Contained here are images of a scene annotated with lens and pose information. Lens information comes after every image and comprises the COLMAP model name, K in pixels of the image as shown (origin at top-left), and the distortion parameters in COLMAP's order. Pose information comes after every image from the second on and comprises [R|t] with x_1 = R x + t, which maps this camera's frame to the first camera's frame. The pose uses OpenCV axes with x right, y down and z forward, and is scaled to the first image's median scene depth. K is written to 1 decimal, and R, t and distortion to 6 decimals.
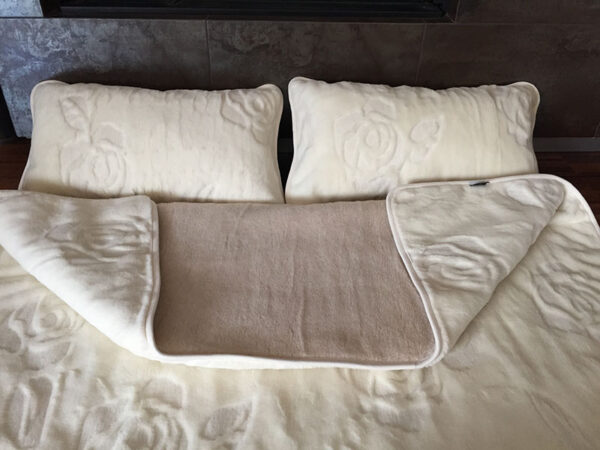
lens RADIAL K [[513.6, 0, 301.0], [0, 513.6, 225.5], [0, 0, 1]] dist [0.082103, -0.125918]
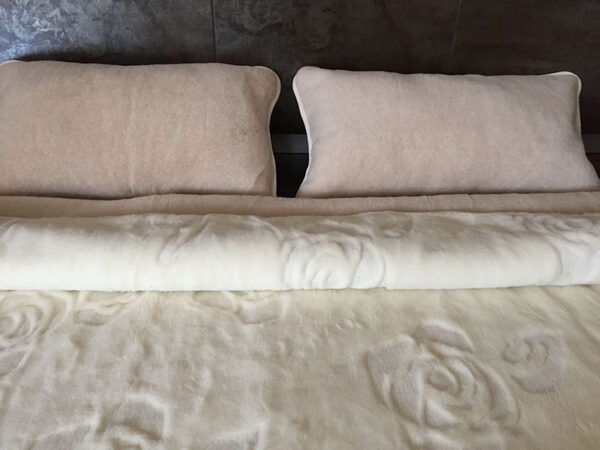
lens RADIAL K [[513.6, 0, 300.1], [0, 513.6, 221.2], [0, 0, 1]] dist [0.082103, -0.125918]
pose [[0.999788, -0.000081, -0.020592, -0.013631], [-0.001918, 0.995277, -0.097062, 0.076047], [0.020503, 0.097080, 0.995065, 0.159489]]
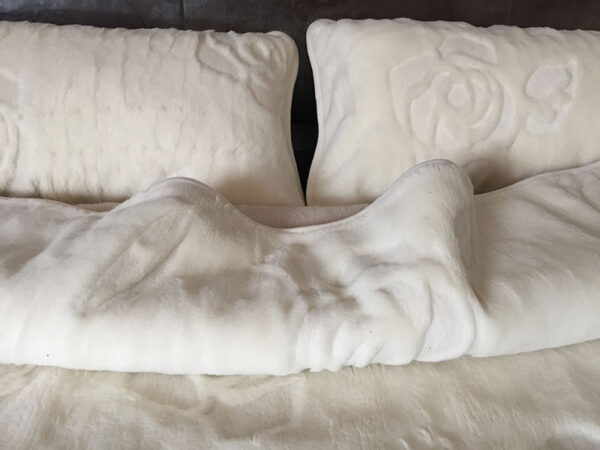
lens RADIAL K [[513.6, 0, 299.9], [0, 513.6, 224.9], [0, 0, 1]] dist [0.082103, -0.125918]
pose [[0.999855, -0.007457, 0.015319, -0.048303], [0.009465, 0.990731, -0.135508, 0.050537], [-0.014167, 0.135633, 0.990658, 0.440404]]
